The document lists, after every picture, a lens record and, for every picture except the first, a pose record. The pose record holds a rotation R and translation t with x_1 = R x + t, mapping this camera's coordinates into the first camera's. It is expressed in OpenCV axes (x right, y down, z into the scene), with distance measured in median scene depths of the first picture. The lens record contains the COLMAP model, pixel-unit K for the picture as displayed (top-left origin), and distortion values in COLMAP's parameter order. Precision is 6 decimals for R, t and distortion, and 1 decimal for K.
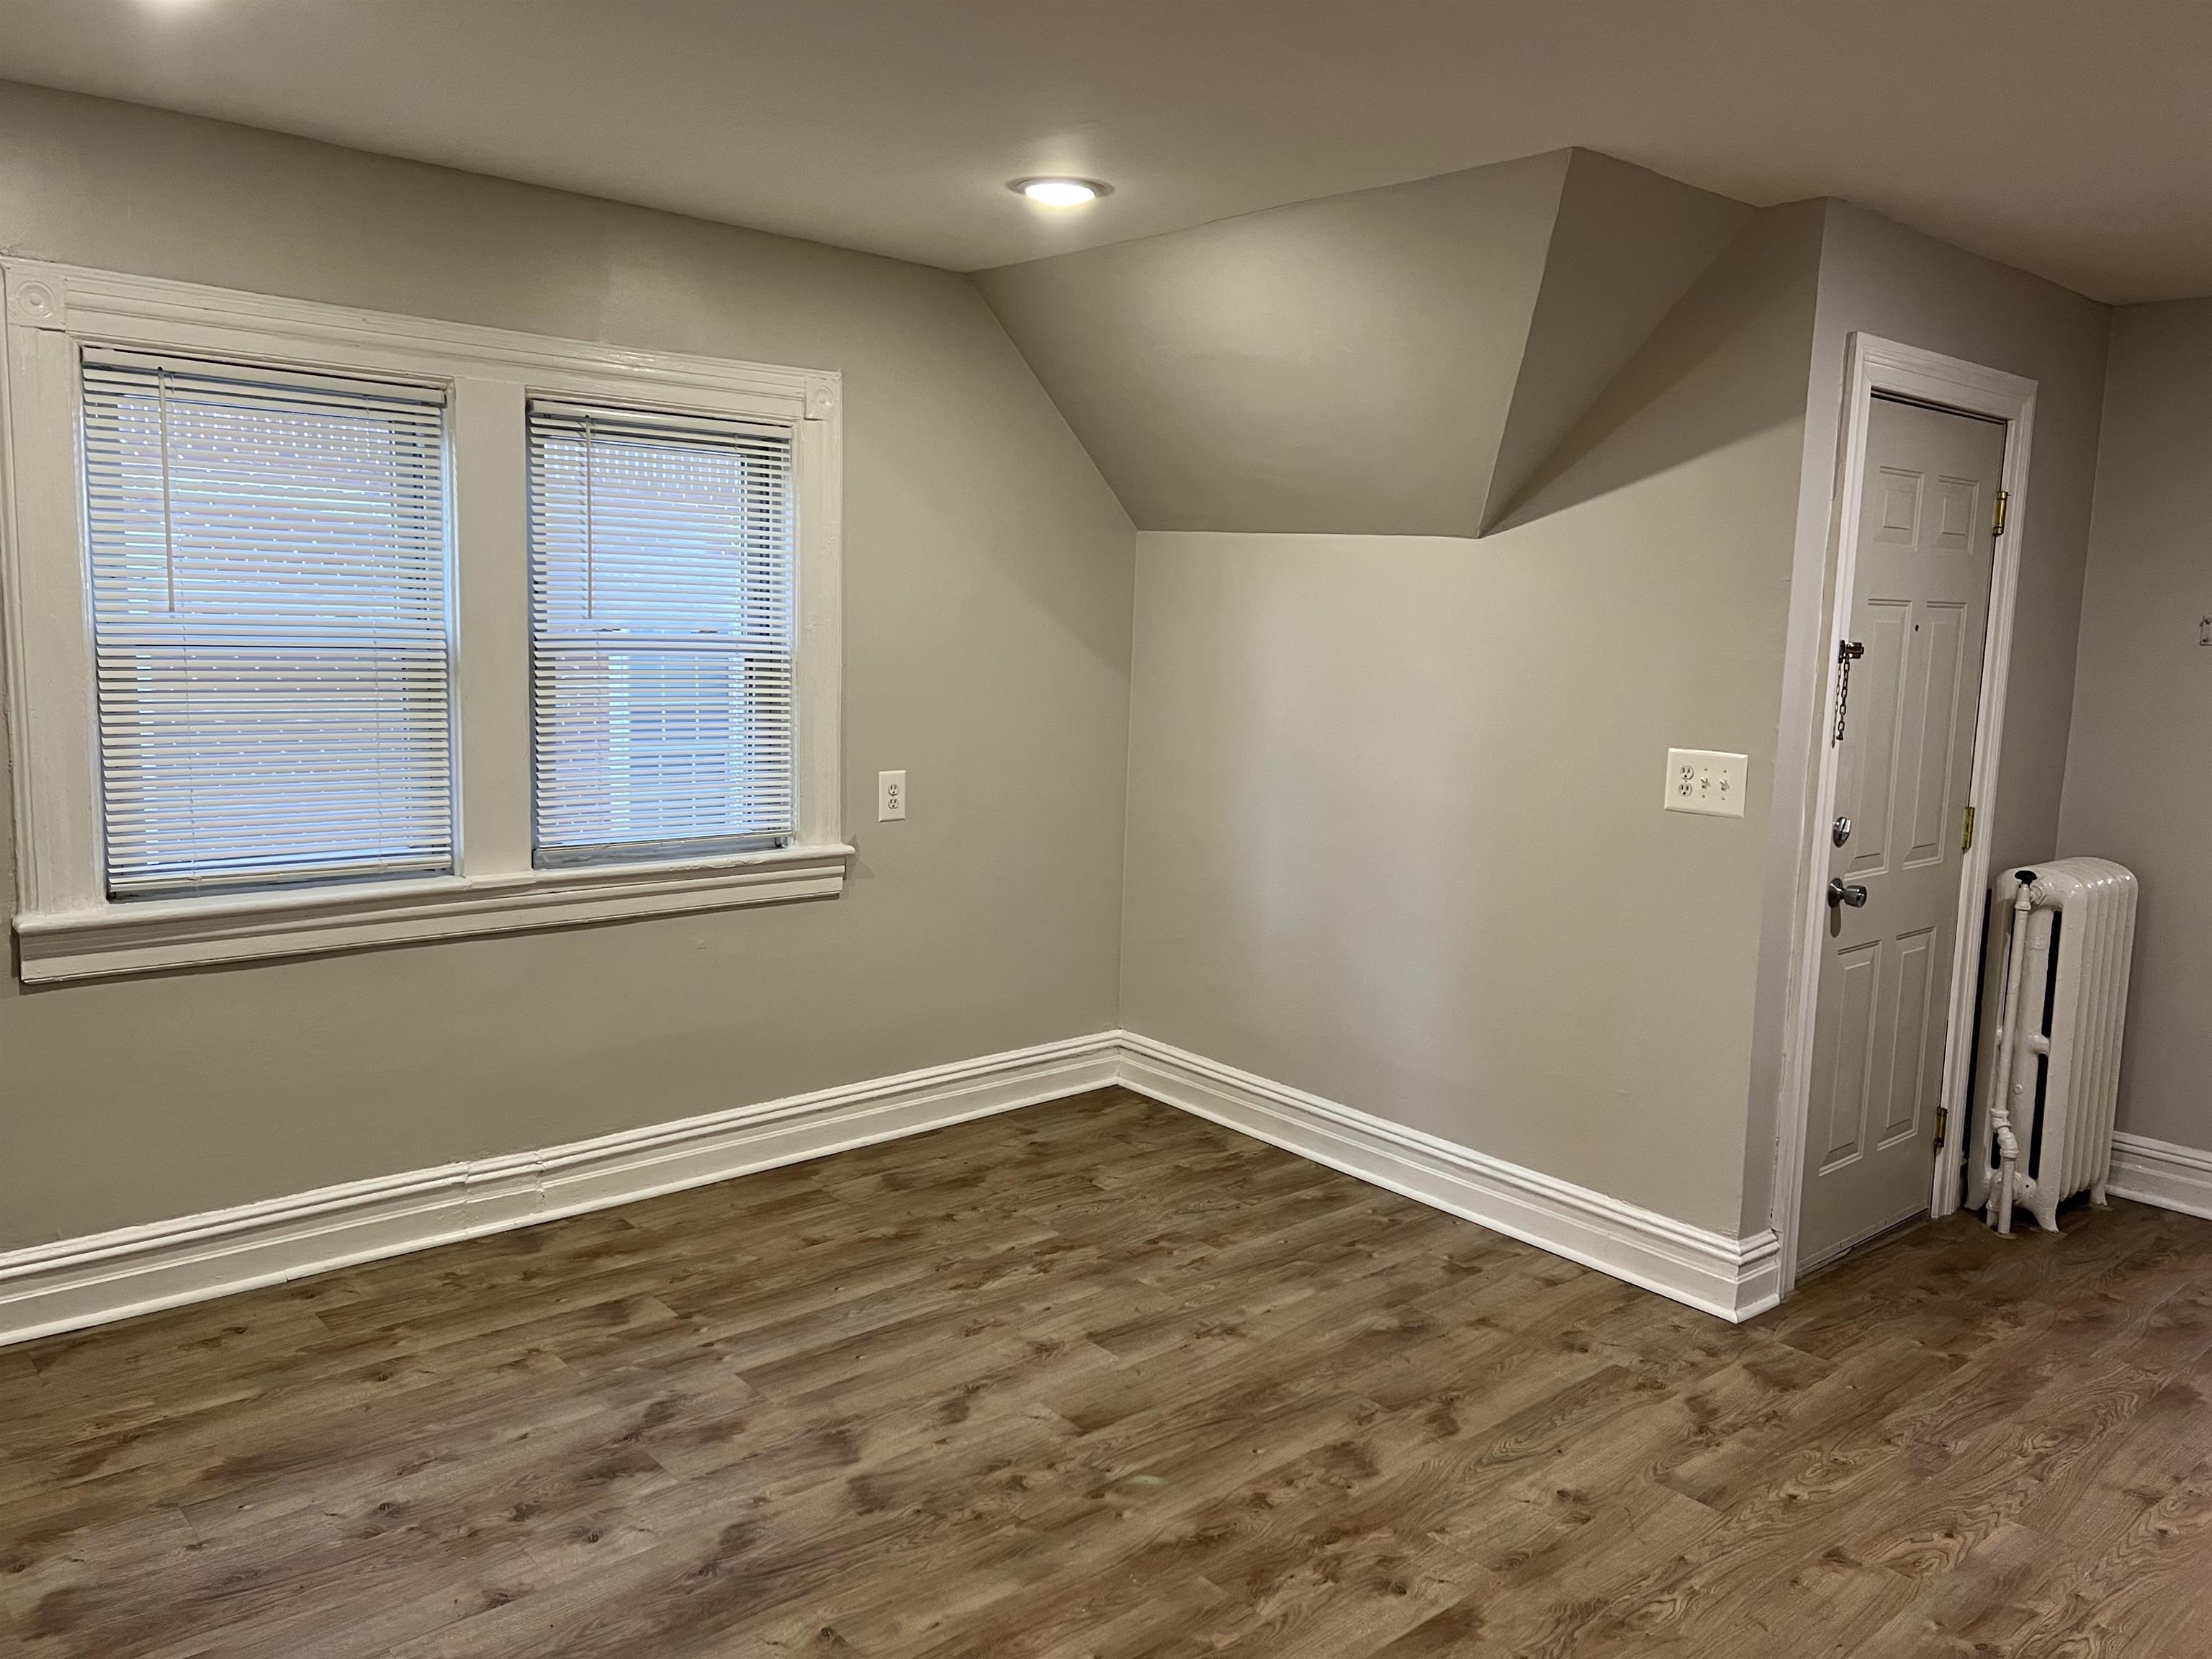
lens RADIAL K [[1672.4, 0, 1112.2], [0, 1672.4, 826.6], [0, 0, 1]] dist [0.060465, -0.055124]
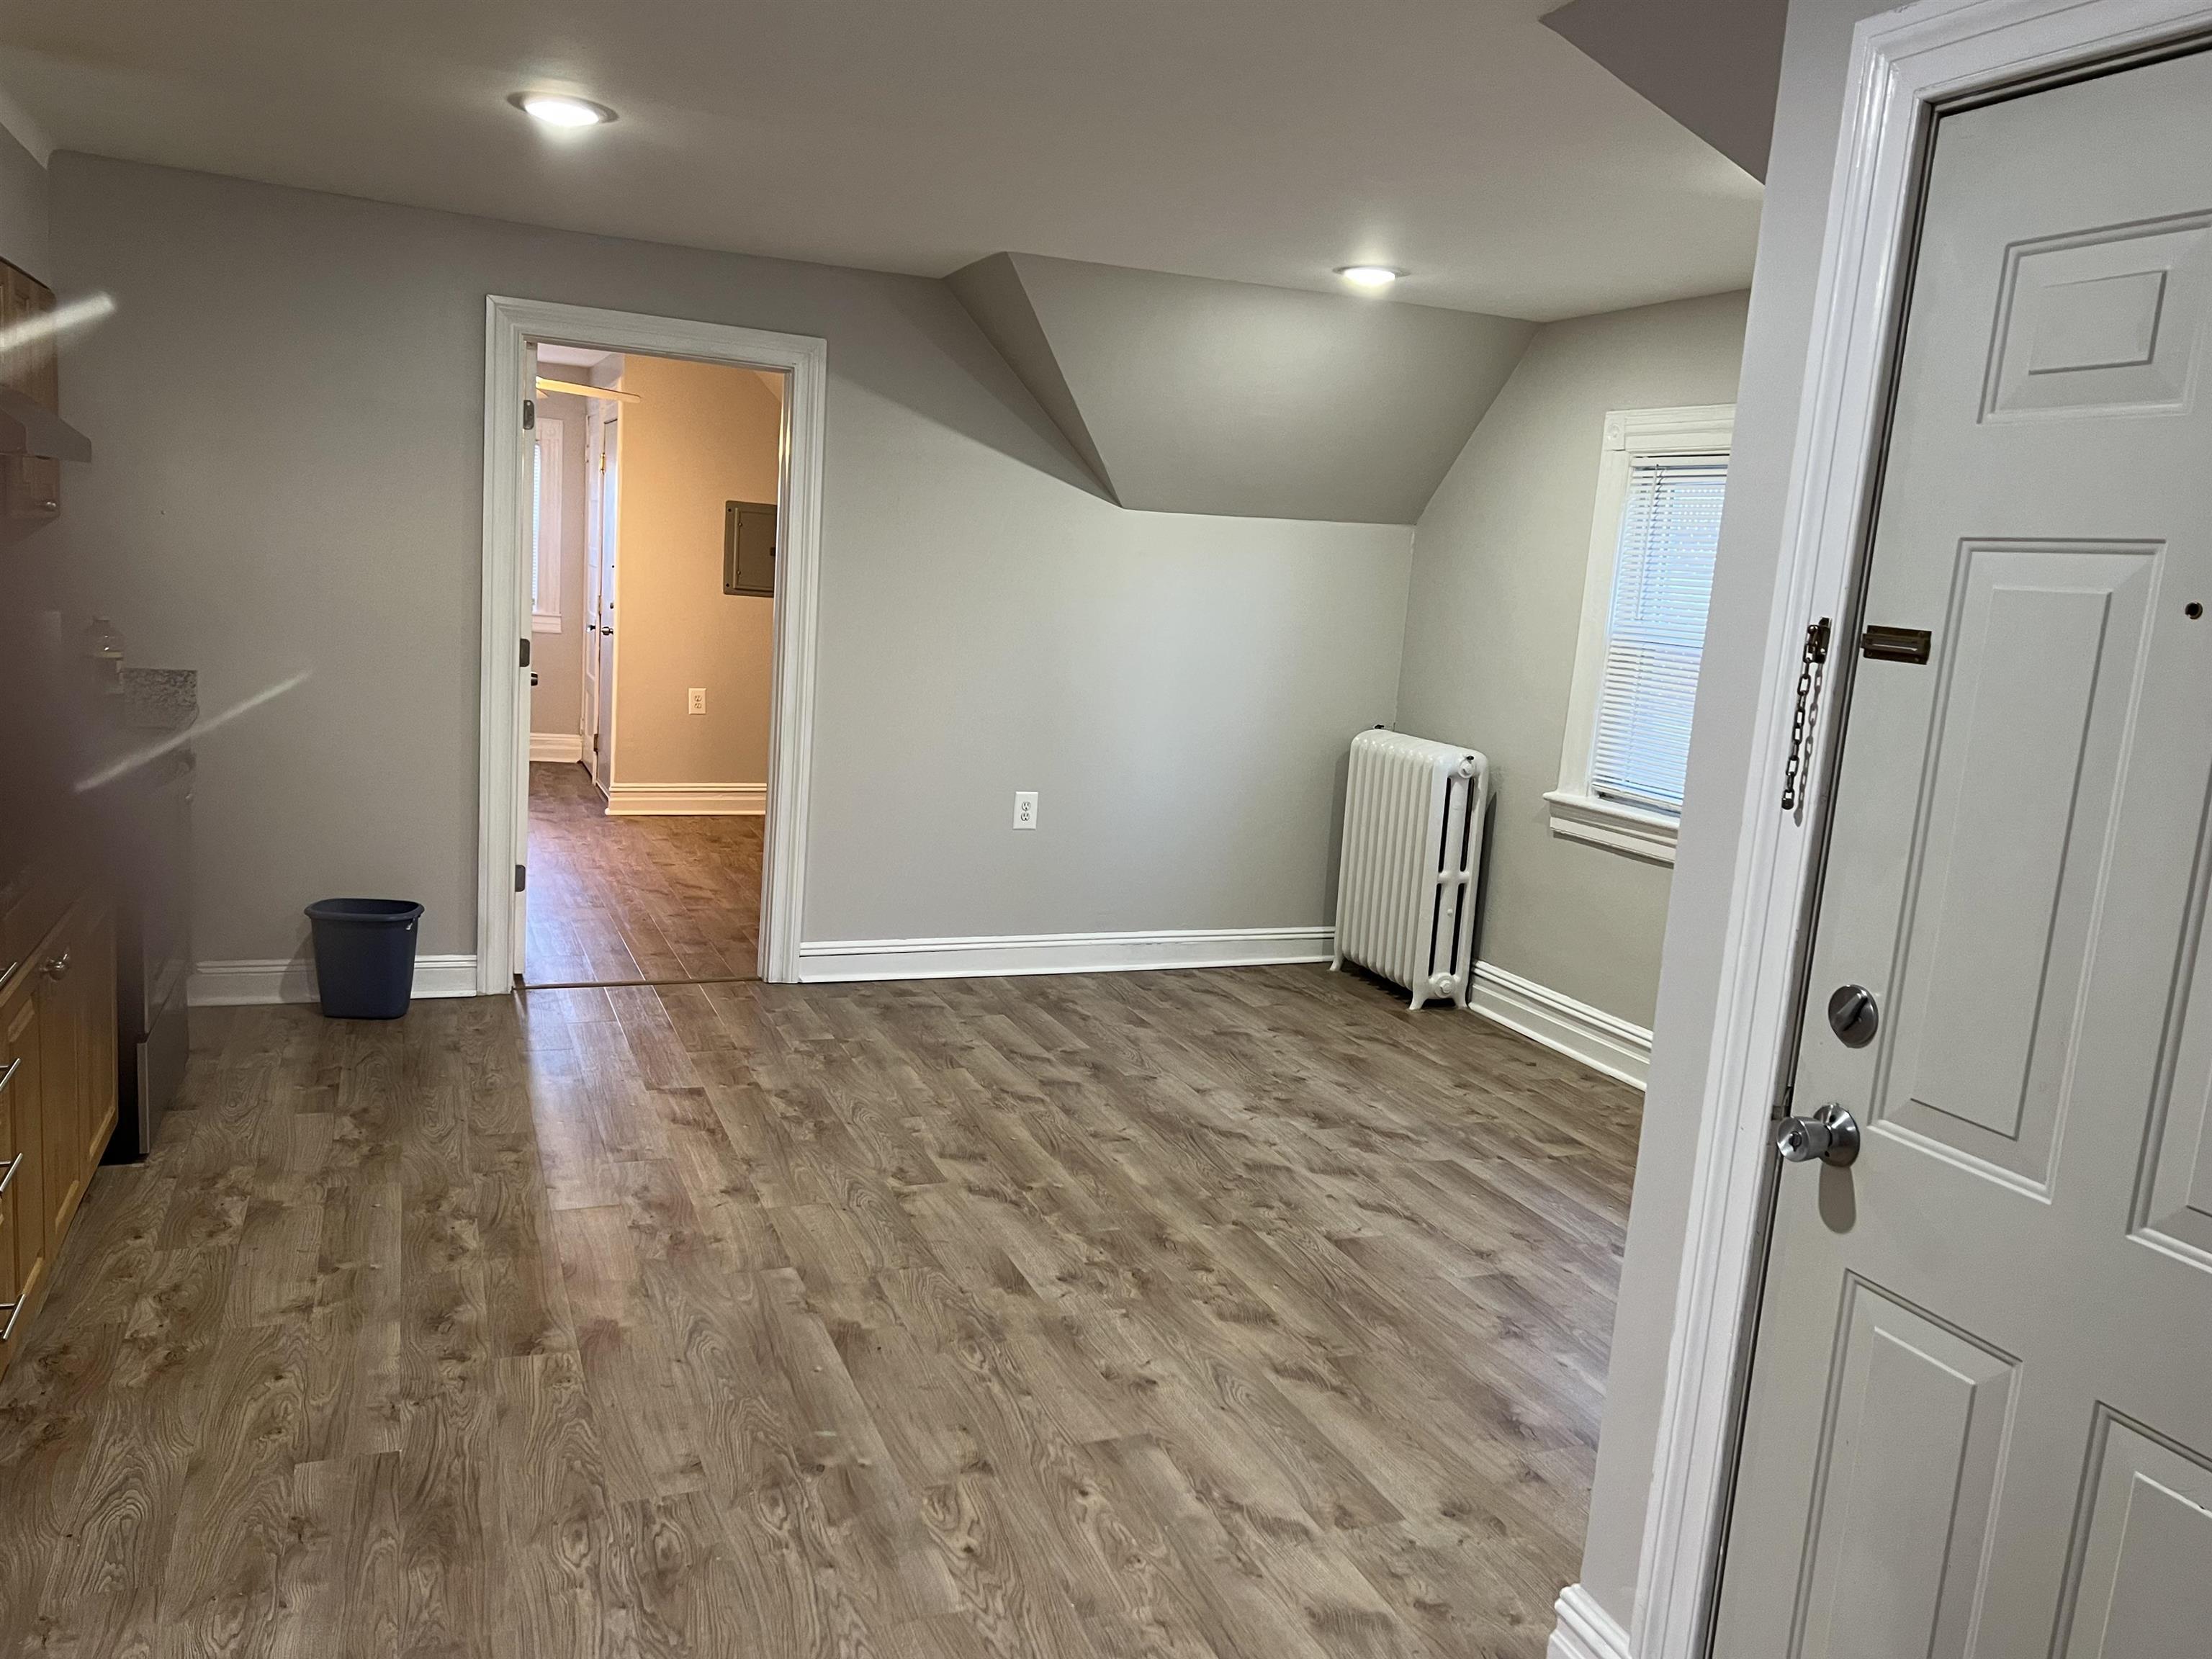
lens RADIAL K [[1672.4, 0, 1124.7], [0, 1672.4, 845.4], [0, 0, 1]] dist [0.060465, -0.055124]
pose [[-0.324680, 0.098431, -0.940688, 1.150956], [-0.211274, 0.961892, 0.173572, -0.102133], [0.921925, 0.255099, -0.291511, 1.126735]]
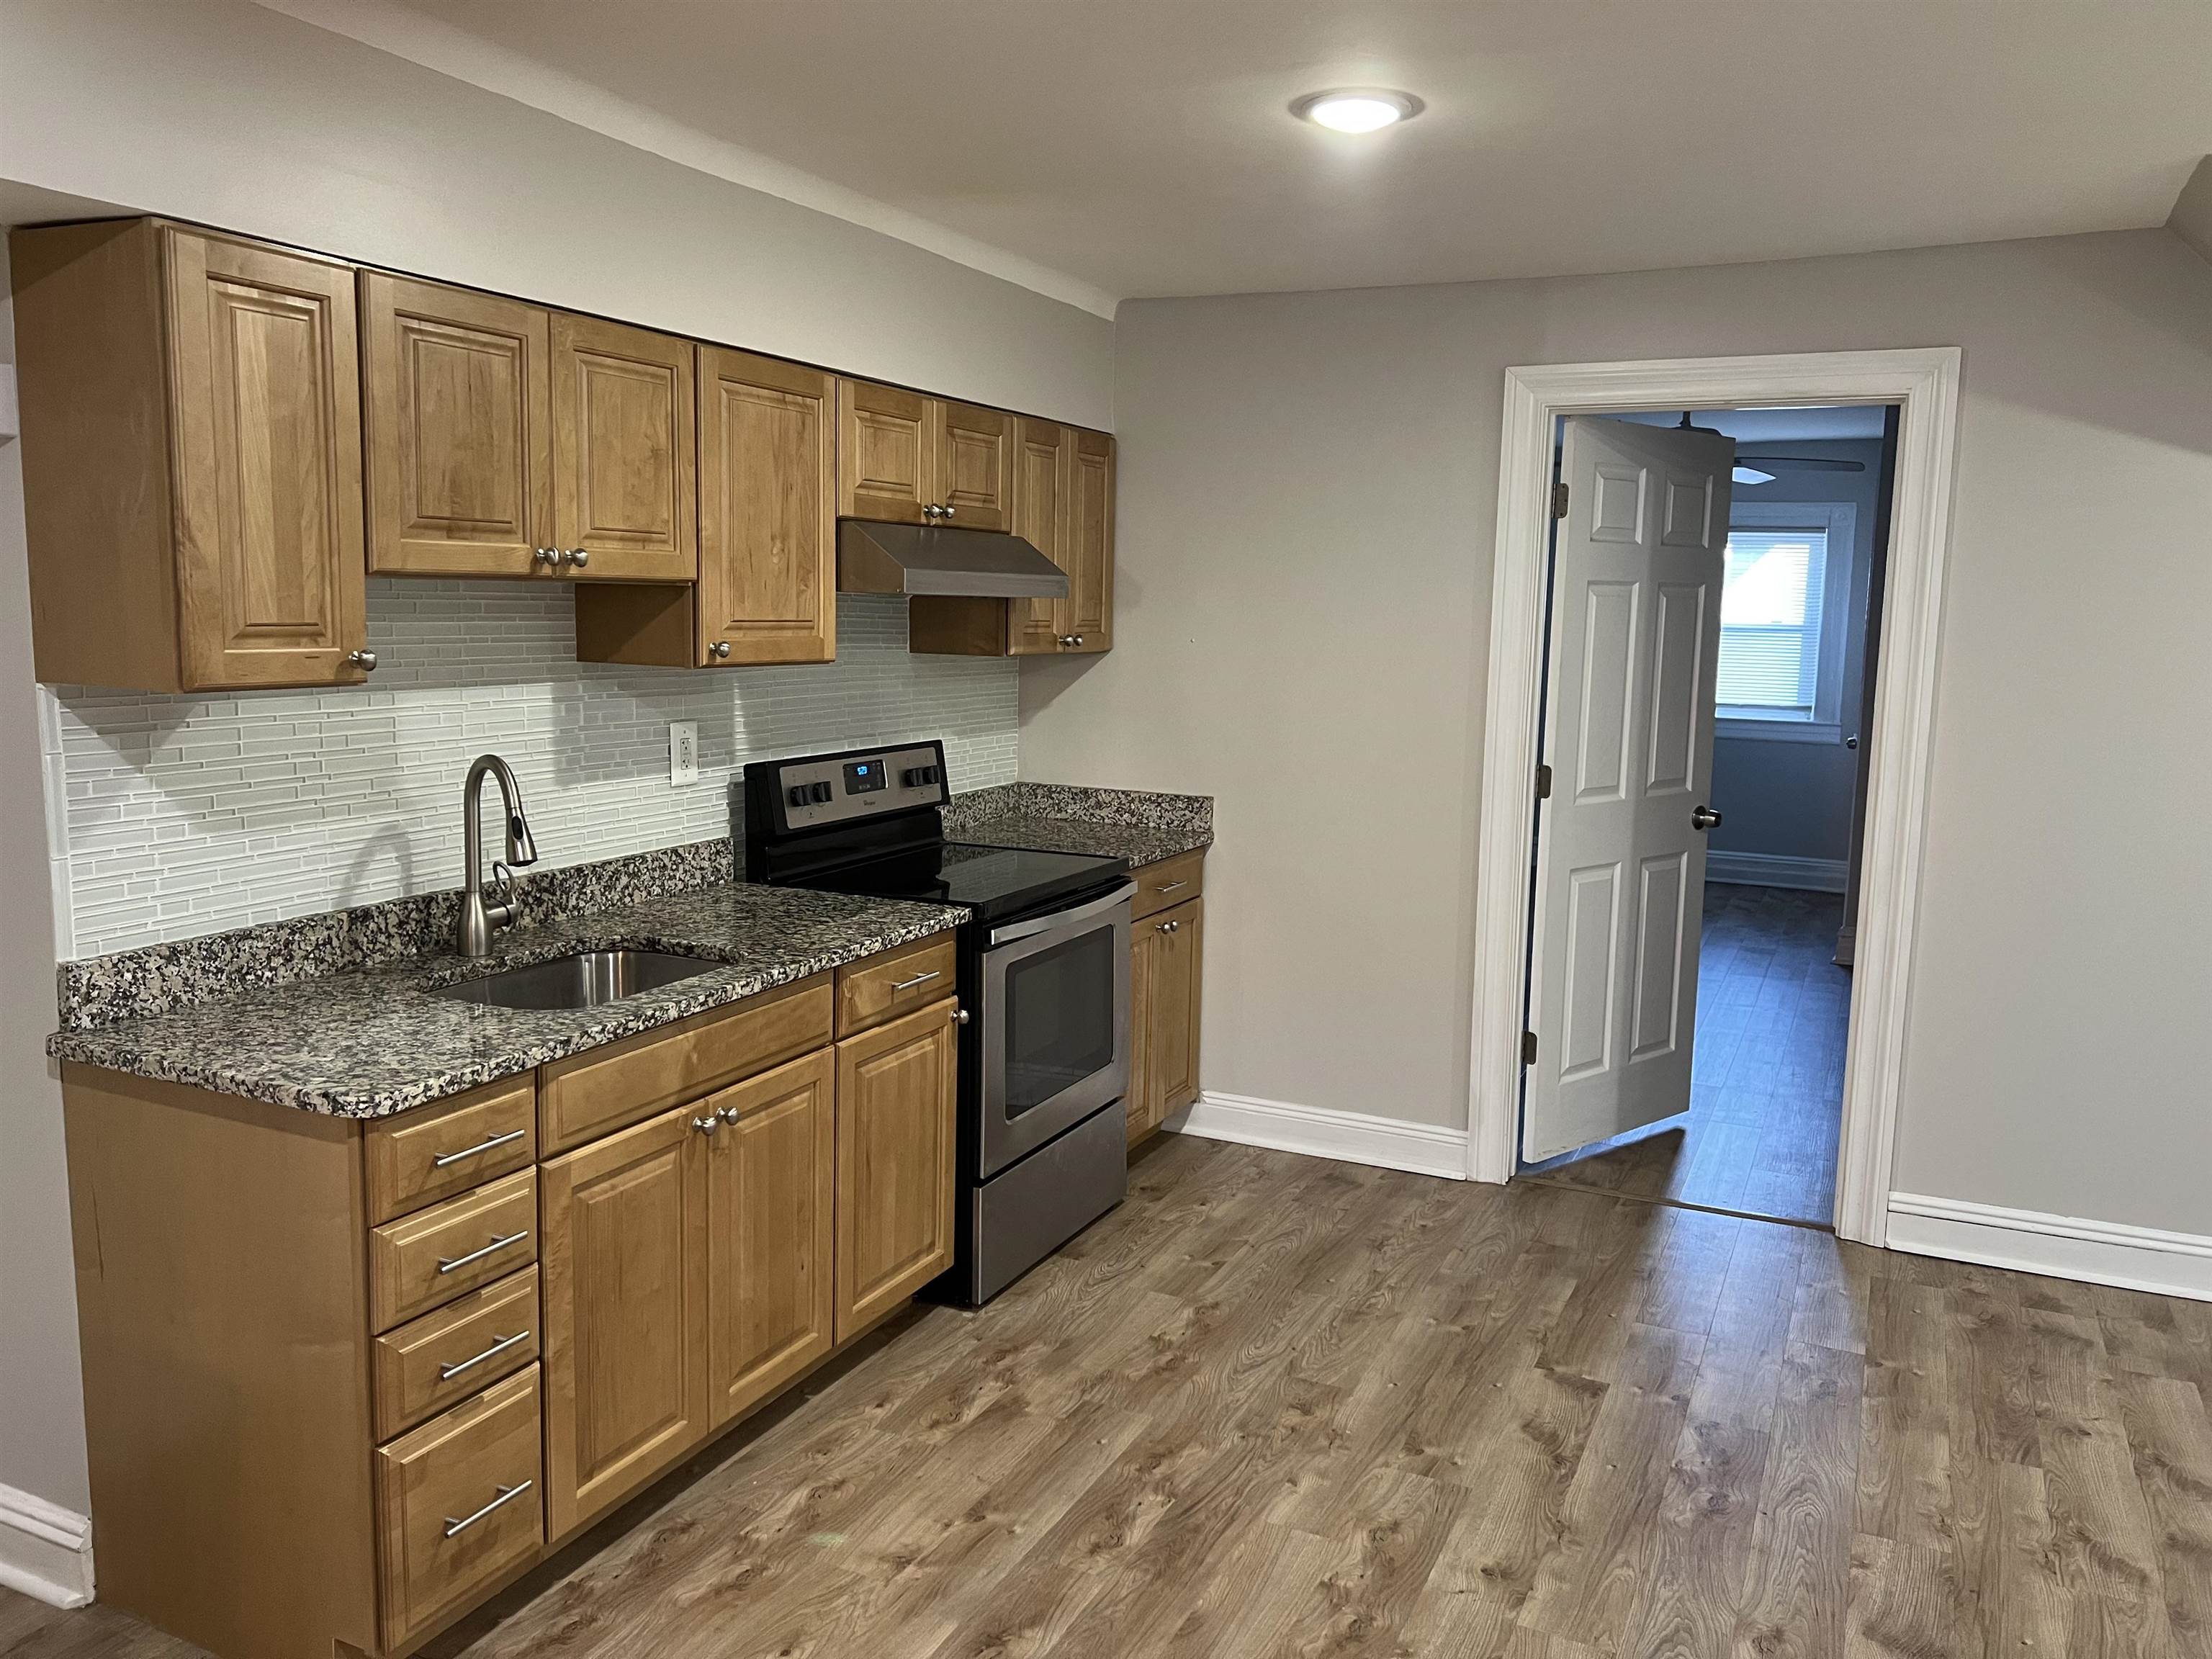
lens RADIAL K [[1672.4, 0, 1100.8], [0, 1672.4, 821.4], [0, 0, 1]] dist [0.060465, -0.055124]
pose [[-0.922341, 0.000903, -0.386375, 0.629406], [-0.100765, 0.964830, 0.242796, -0.139295], [0.373005, 0.262874, -0.889811, 1.153861]]
